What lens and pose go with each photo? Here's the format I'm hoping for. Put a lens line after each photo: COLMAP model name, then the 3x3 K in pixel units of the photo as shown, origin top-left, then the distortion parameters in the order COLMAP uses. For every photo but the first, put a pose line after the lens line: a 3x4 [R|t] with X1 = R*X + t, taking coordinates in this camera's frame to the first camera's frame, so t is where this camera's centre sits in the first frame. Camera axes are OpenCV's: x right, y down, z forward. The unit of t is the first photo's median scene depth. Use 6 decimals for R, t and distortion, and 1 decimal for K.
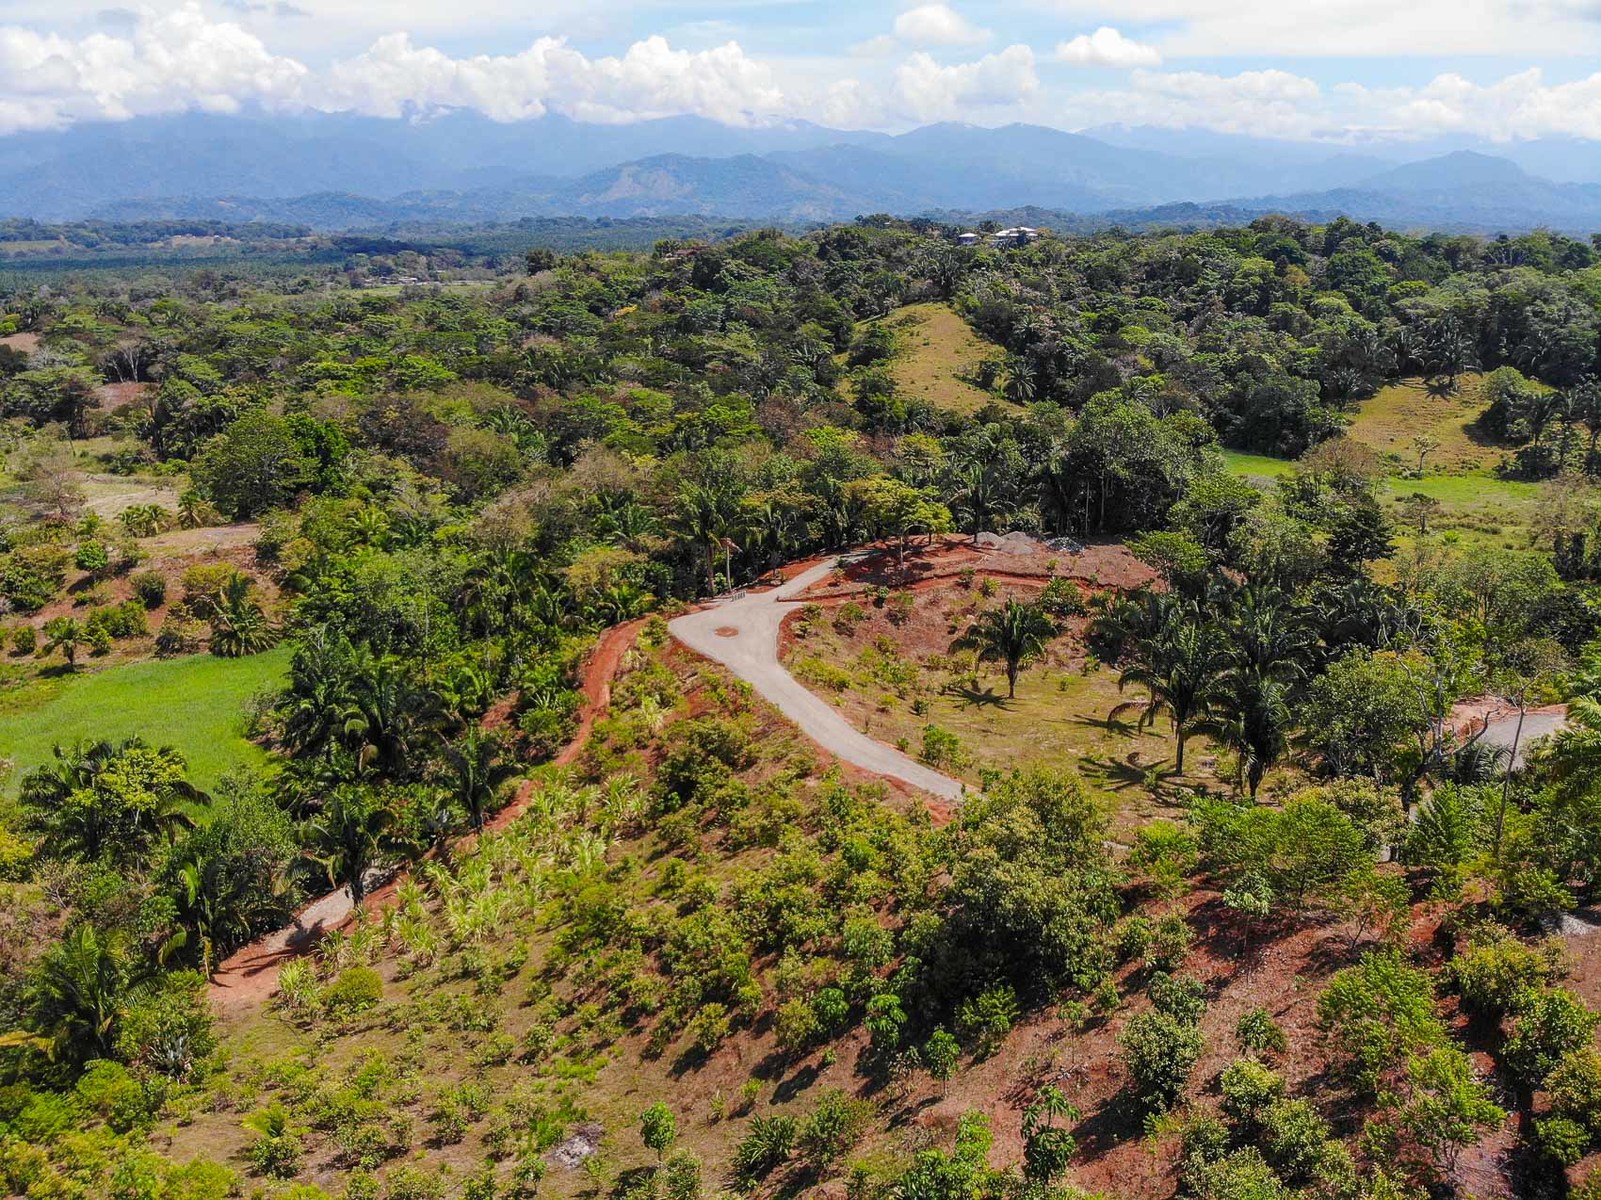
lens RADIAL K [[1185.9, 0, 788.0], [0, 1185.9, 596.6], [0, 0, 1]] dist [0.130316, -0.321904]
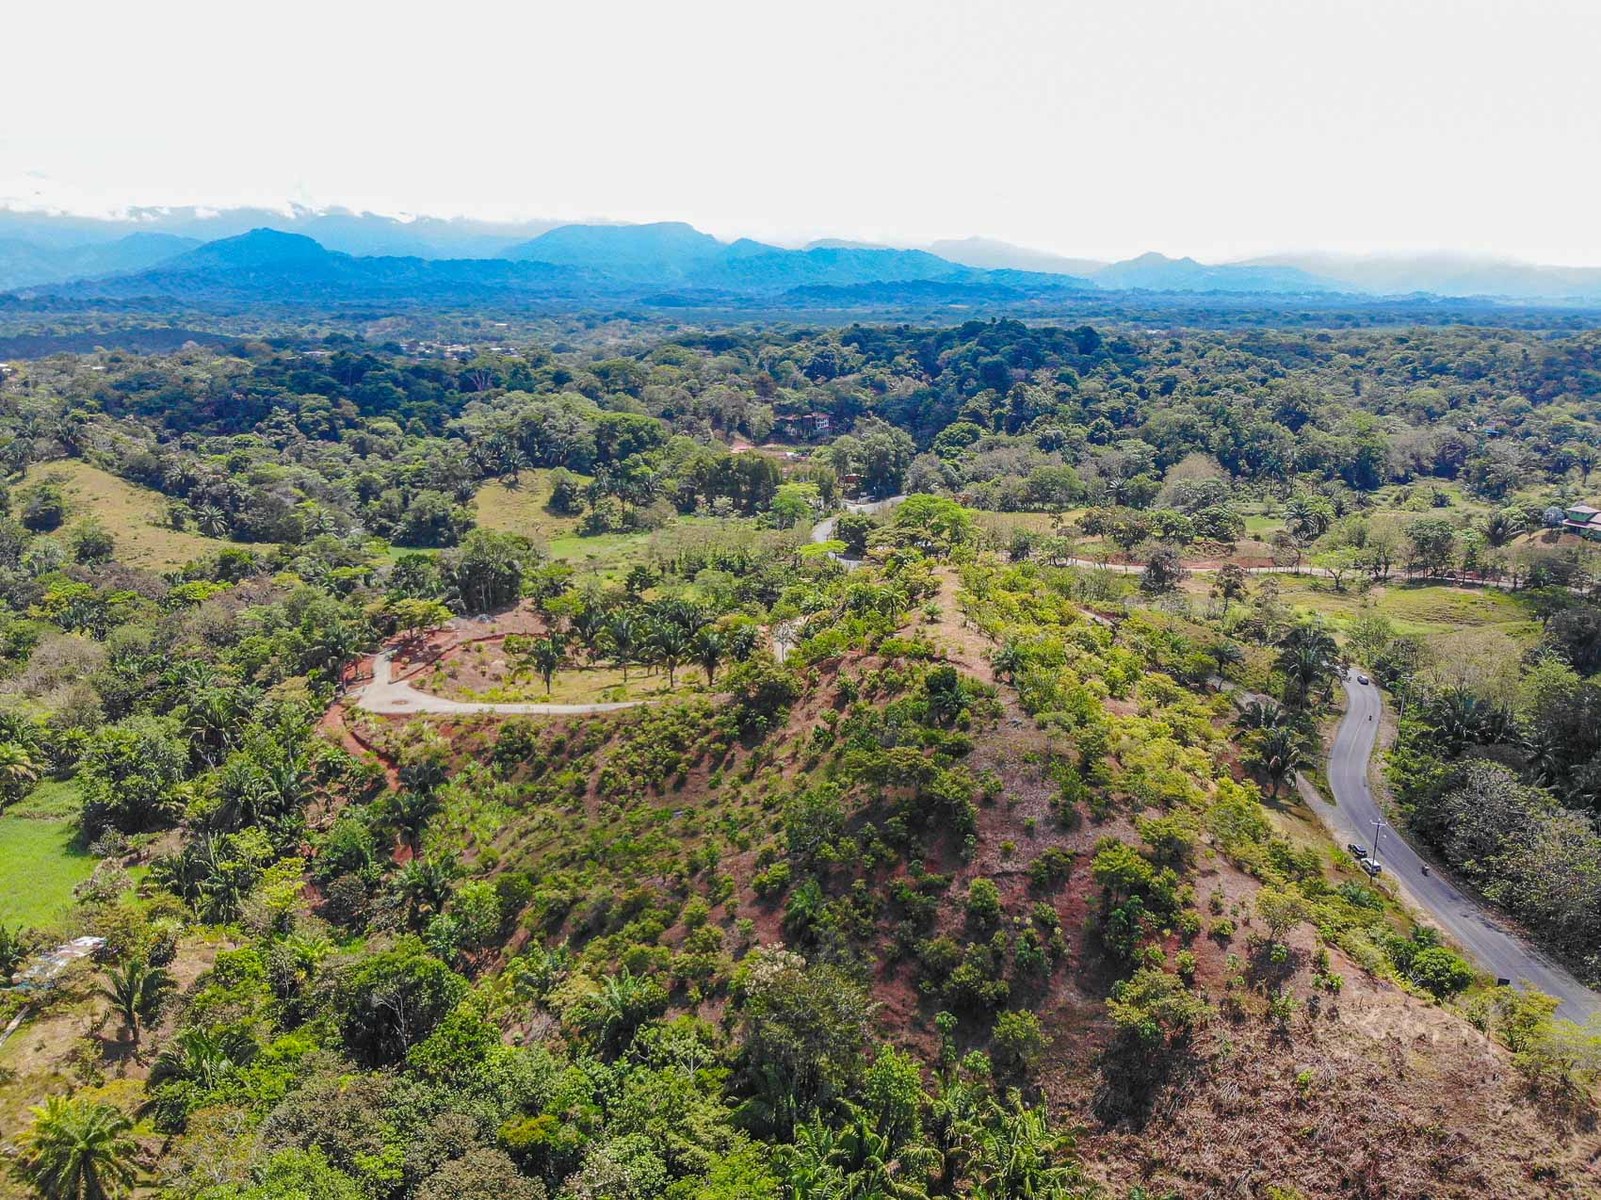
lens RADIAL K [[1185.9, 0, 788.0], [0, 1185.9, 596.6], [0, 0, 1]] dist [0.130316, -0.321904]
pose [[0.630833, -0.198019, 0.750225, -0.443353], [0.244232, 0.968414, 0.050244, -0.031039], [-0.736478, 0.151533, 0.659270, -0.258339]]
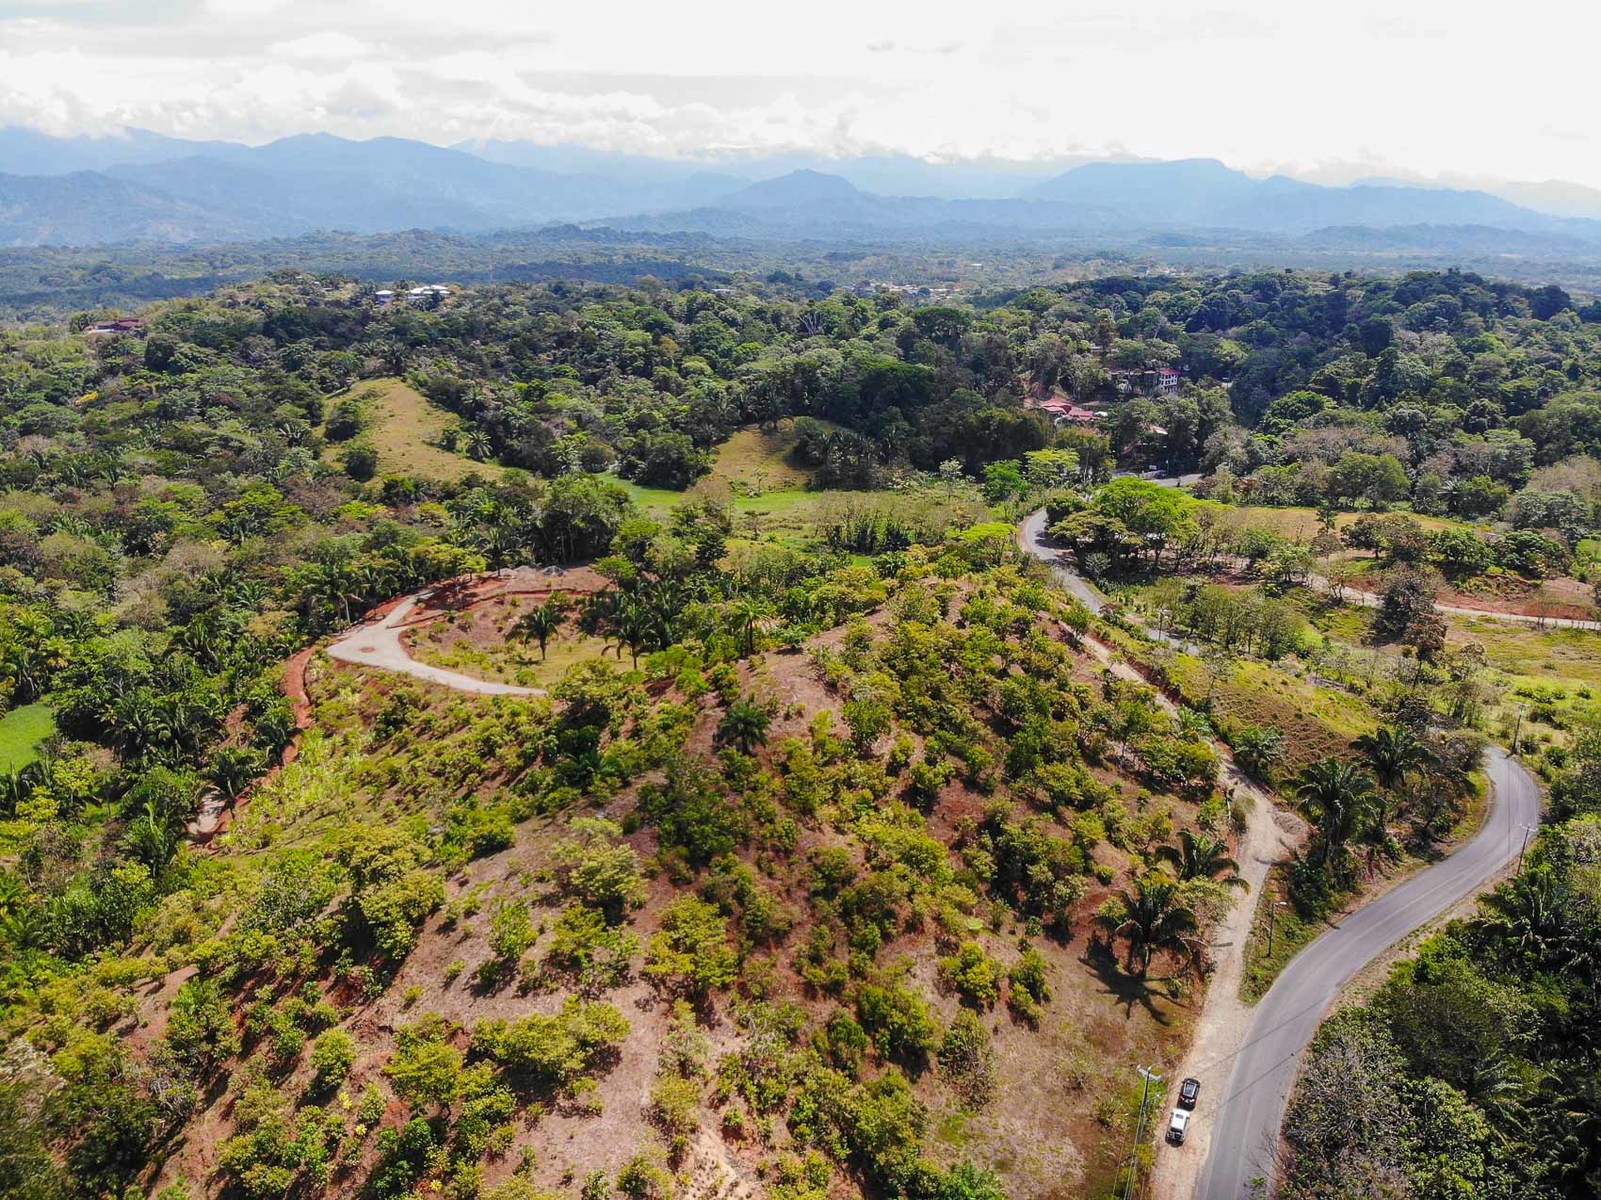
lens RADIAL K [[1185.9, 0, 788.0], [0, 1185.9, 596.6], [0, 0, 1]] dist [0.130316, -0.321904]
pose [[0.887621, -0.135149, 0.440299, -0.120850], [0.140895, 0.989827, 0.019788, 0.002989], [-0.438494, 0.044472, 0.897633, -0.355880]]
